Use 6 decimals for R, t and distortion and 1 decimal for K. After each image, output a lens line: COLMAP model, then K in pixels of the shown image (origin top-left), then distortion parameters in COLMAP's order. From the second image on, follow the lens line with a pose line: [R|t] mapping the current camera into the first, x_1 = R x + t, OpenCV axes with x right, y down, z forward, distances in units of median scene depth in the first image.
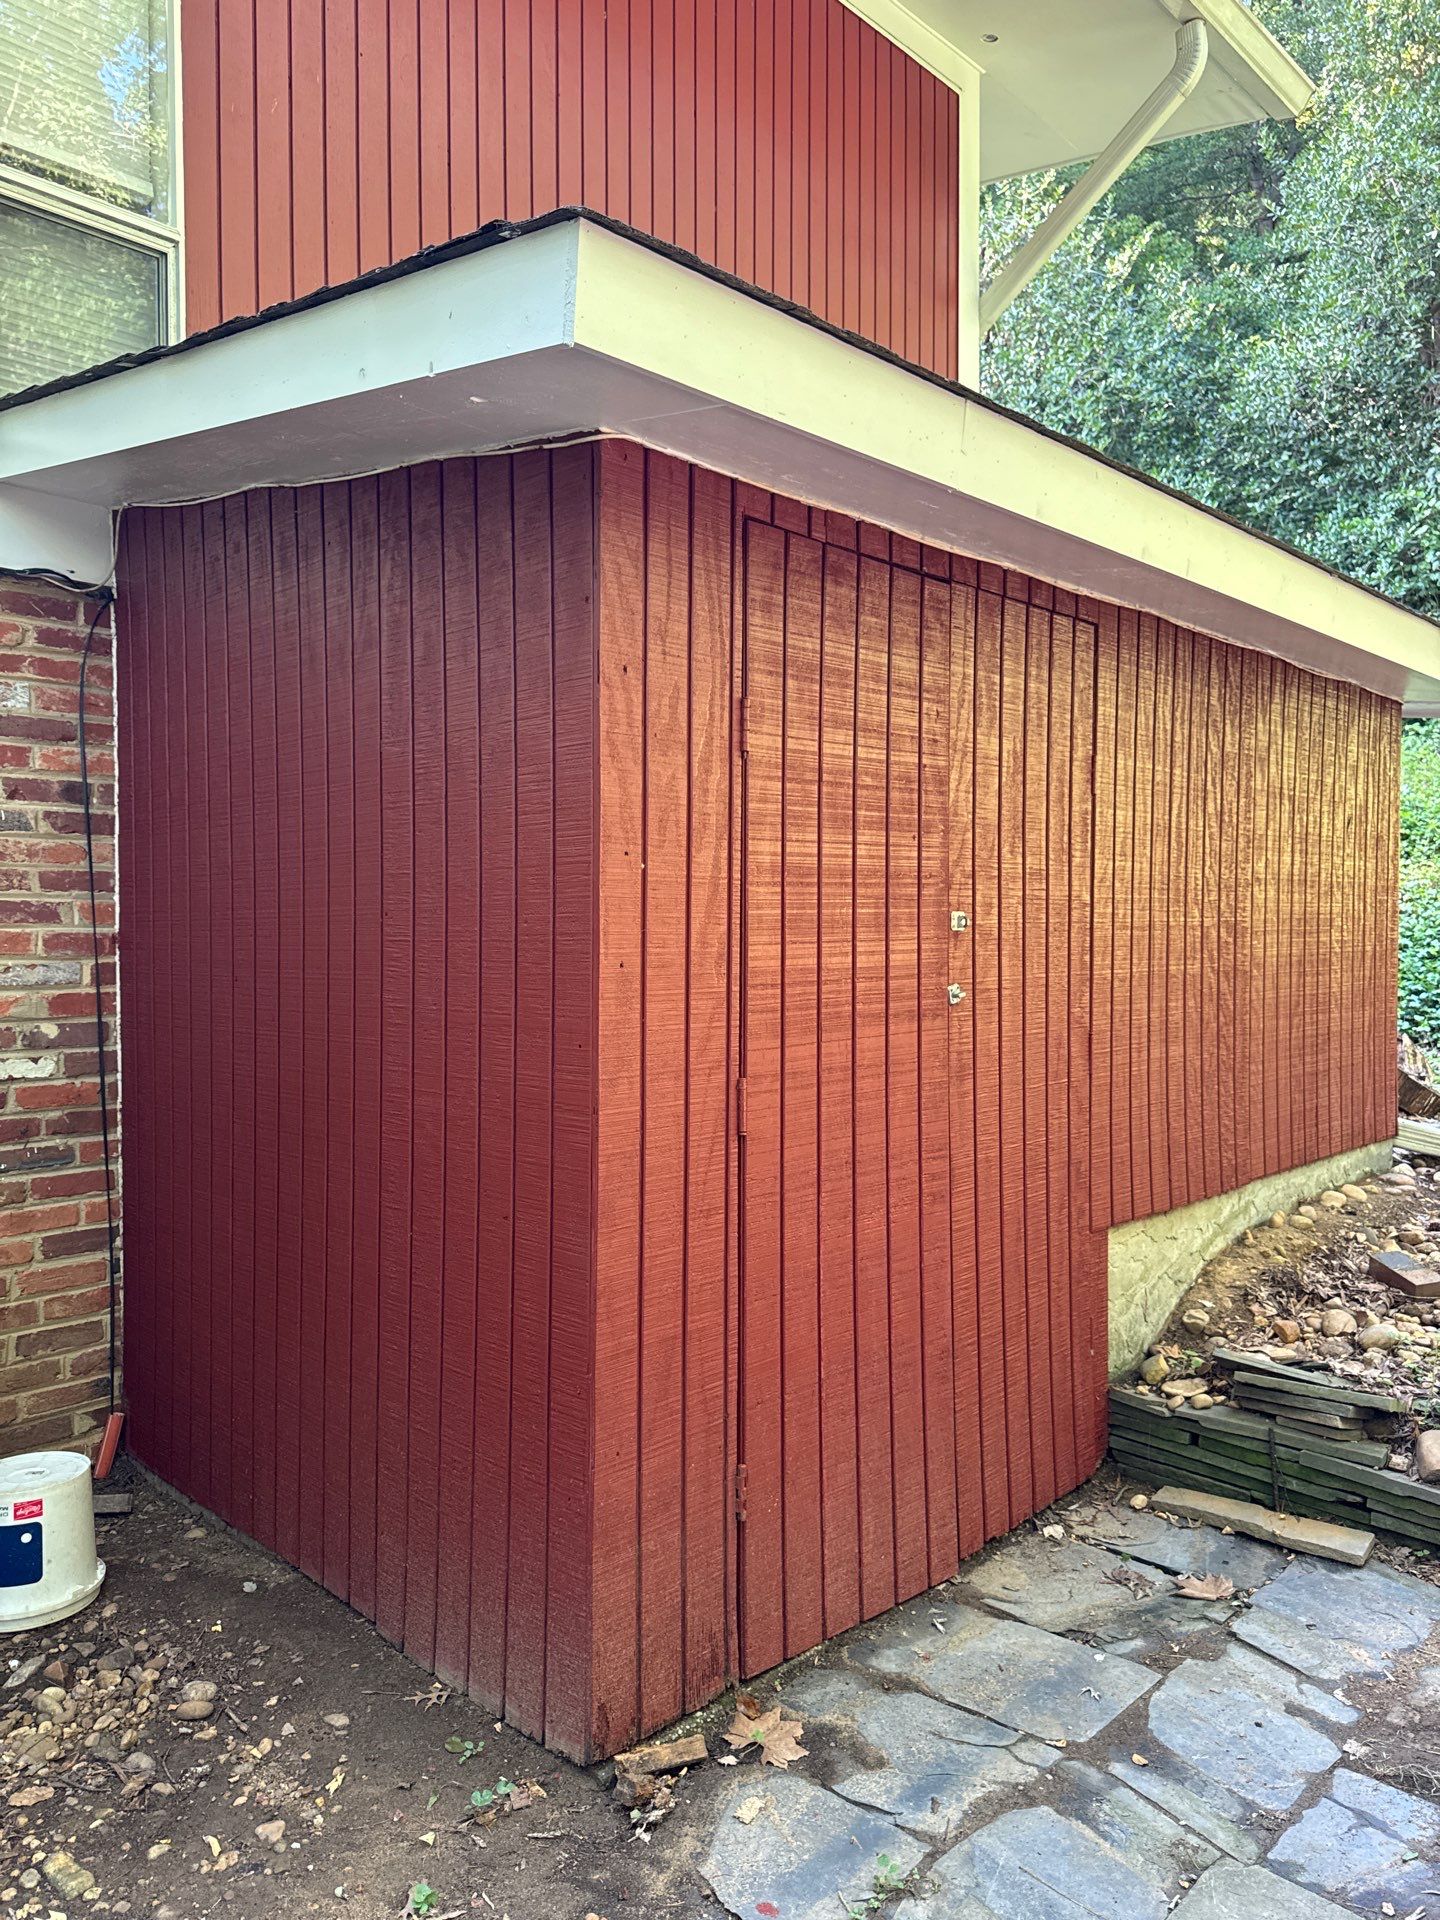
lens RADIAL K [[1365.3, 0, 706.4], [0, 1365.3, 950.9], [0, 0, 1]] dist [0.031576, -0.036597]
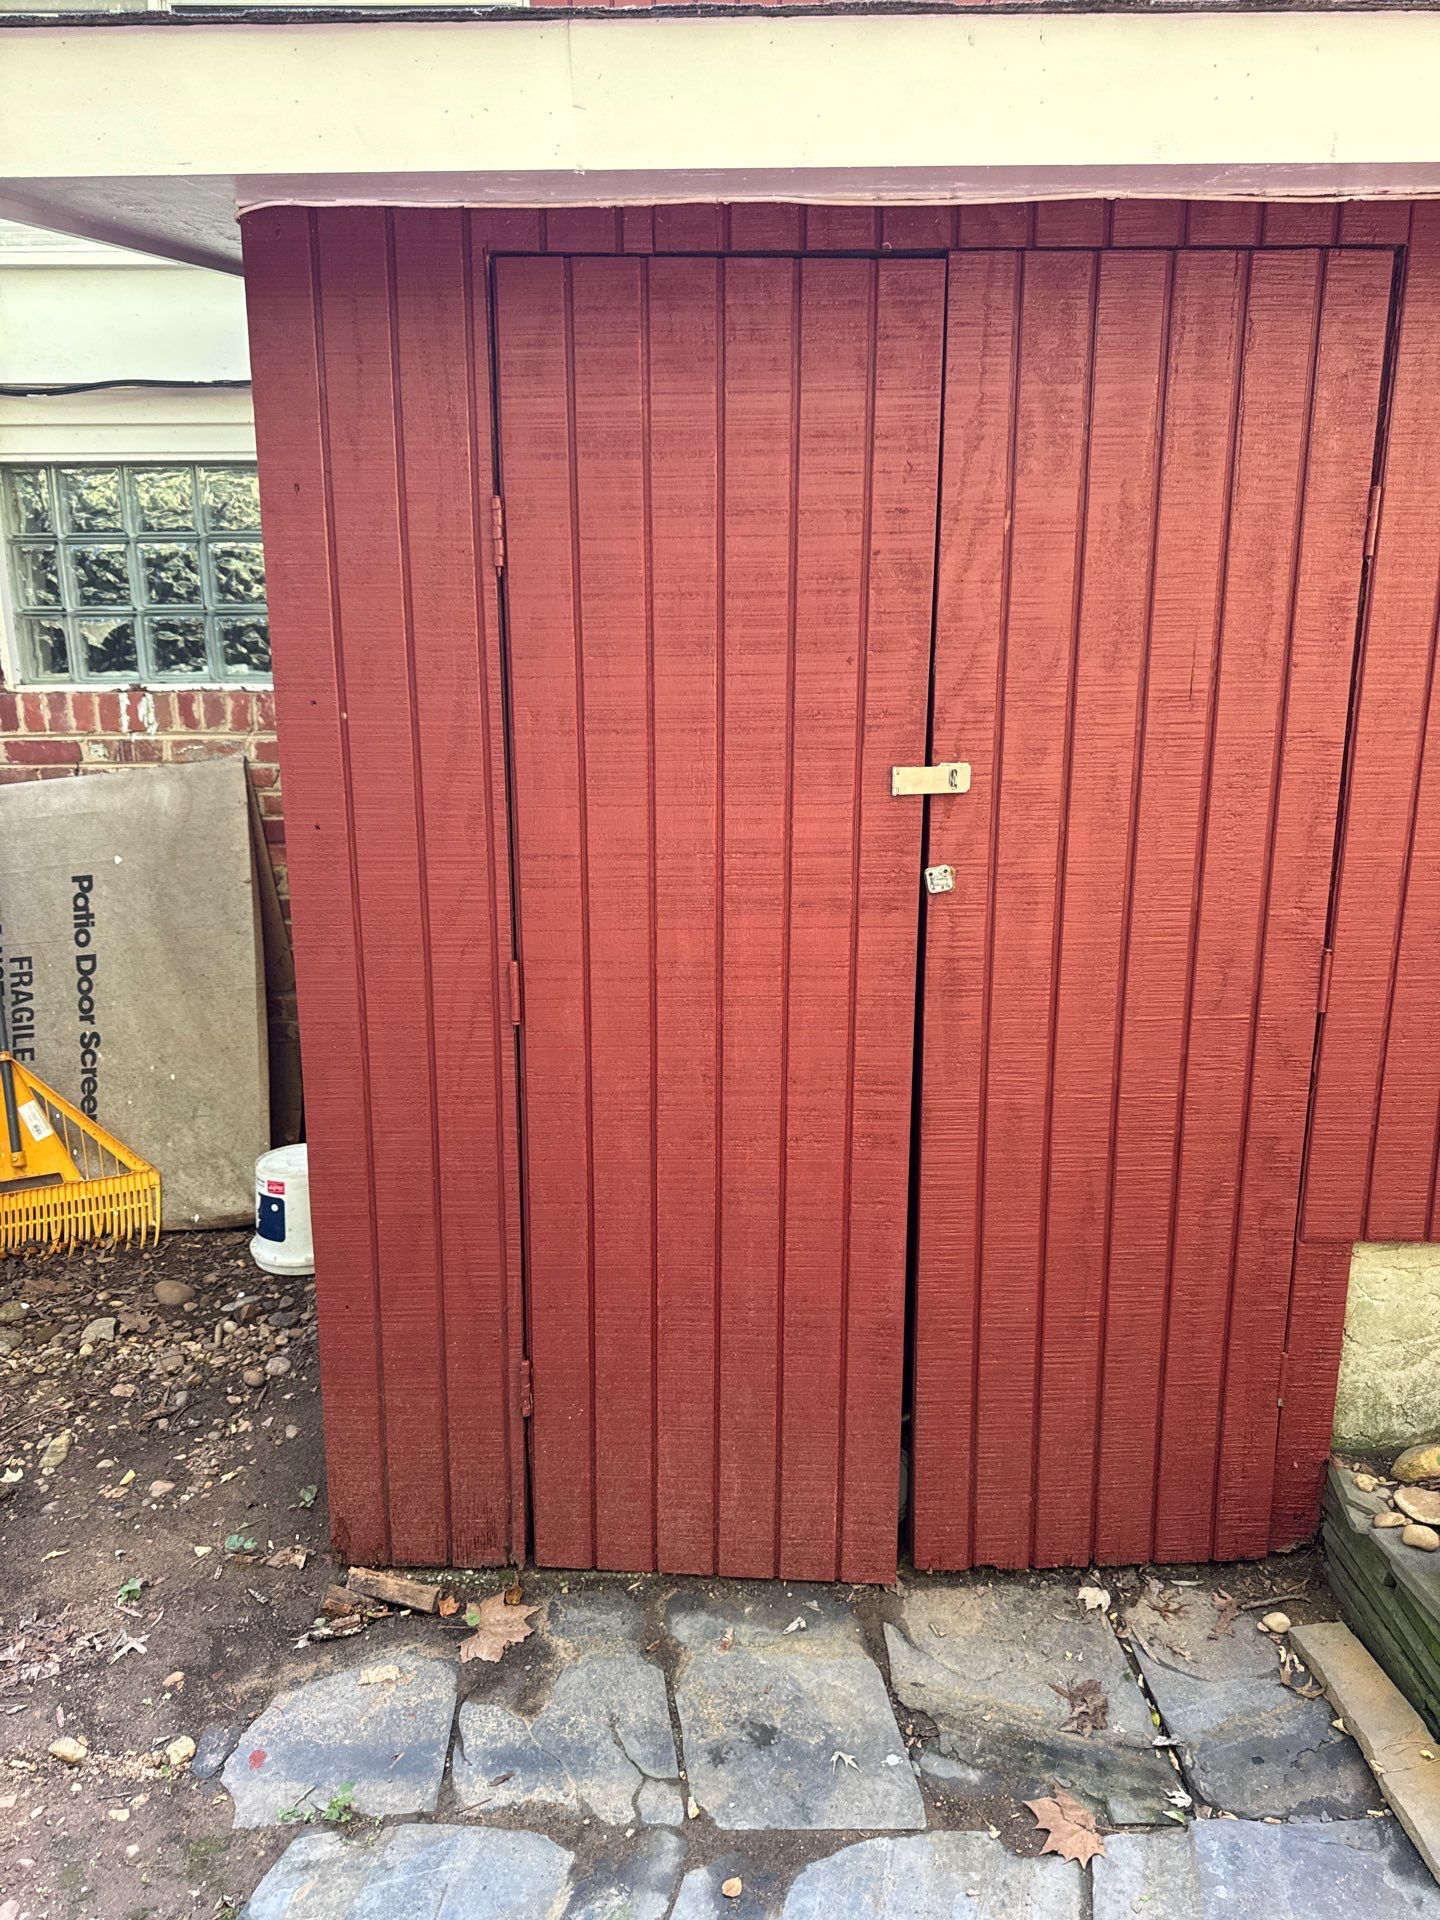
lens RADIAL K [[1365.3, 0, 727.9], [0, 1365.3, 966.4], [0, 0, 1]] dist [0.031576, -0.036597]
pose [[0.695618, 0.170561, -0.697872, 0.665129], [-0.004553, 0.972436, 0.233127, -0.097877], [0.718398, -0.158990, 0.677220, 0.465533]]
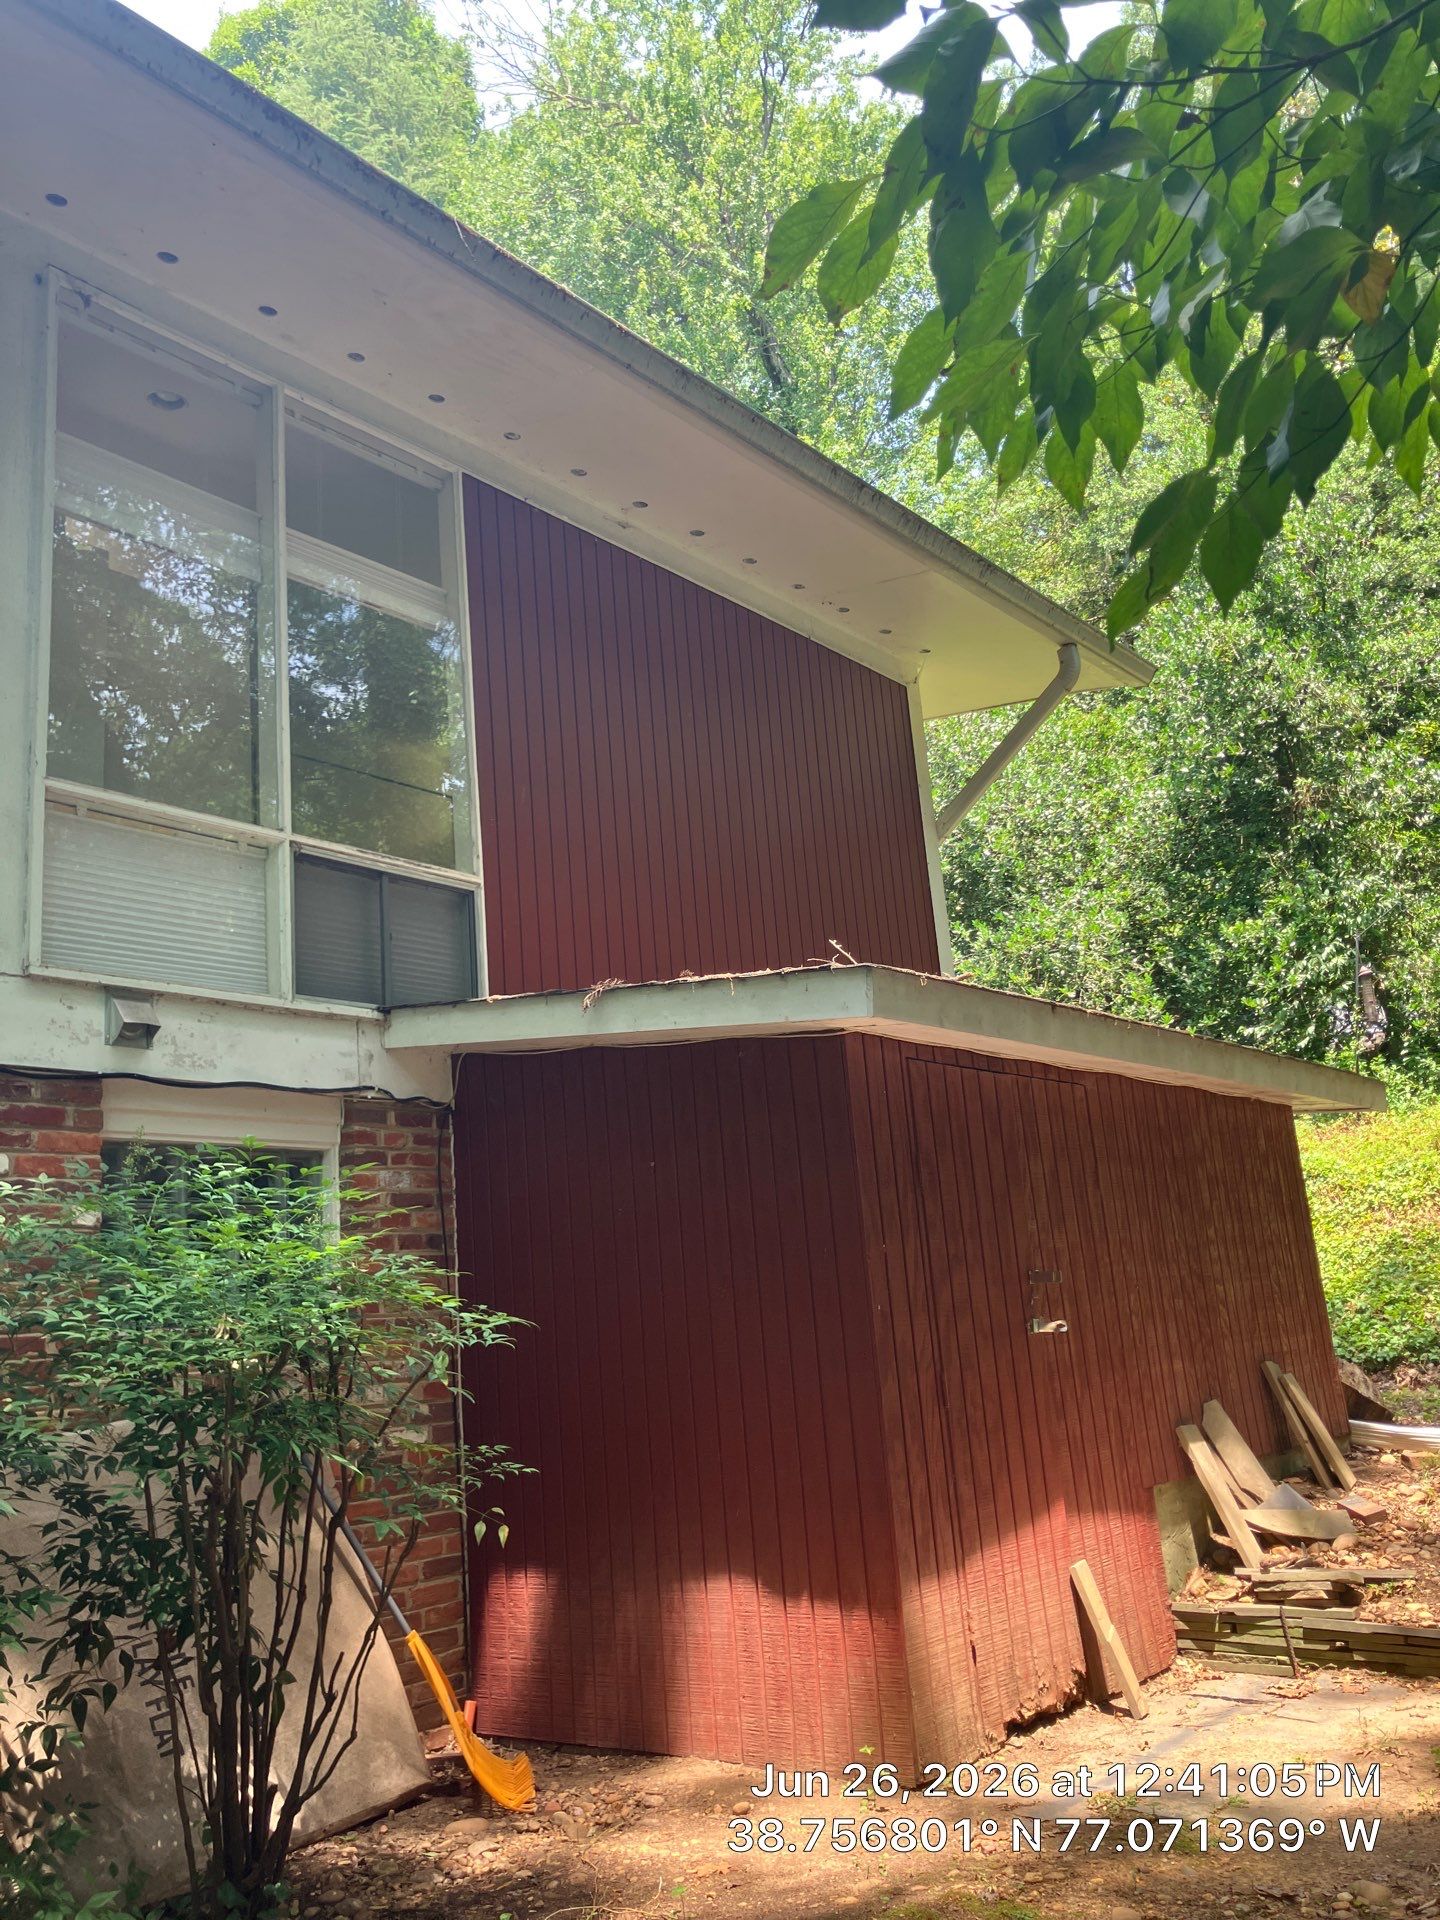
lens RADIAL K [[1601.8, 0, 726.1], [0, 1601.8, 953.1], [0, 0, 1]] dist [-0.029988, 0.065507]
pose [[0.992381, -0.056842, 0.109312, -0.389967], [0.084164, 0.960702, -0.264514, 0.082752], [-0.089981, 0.271699, 0.958167, -0.930255]]
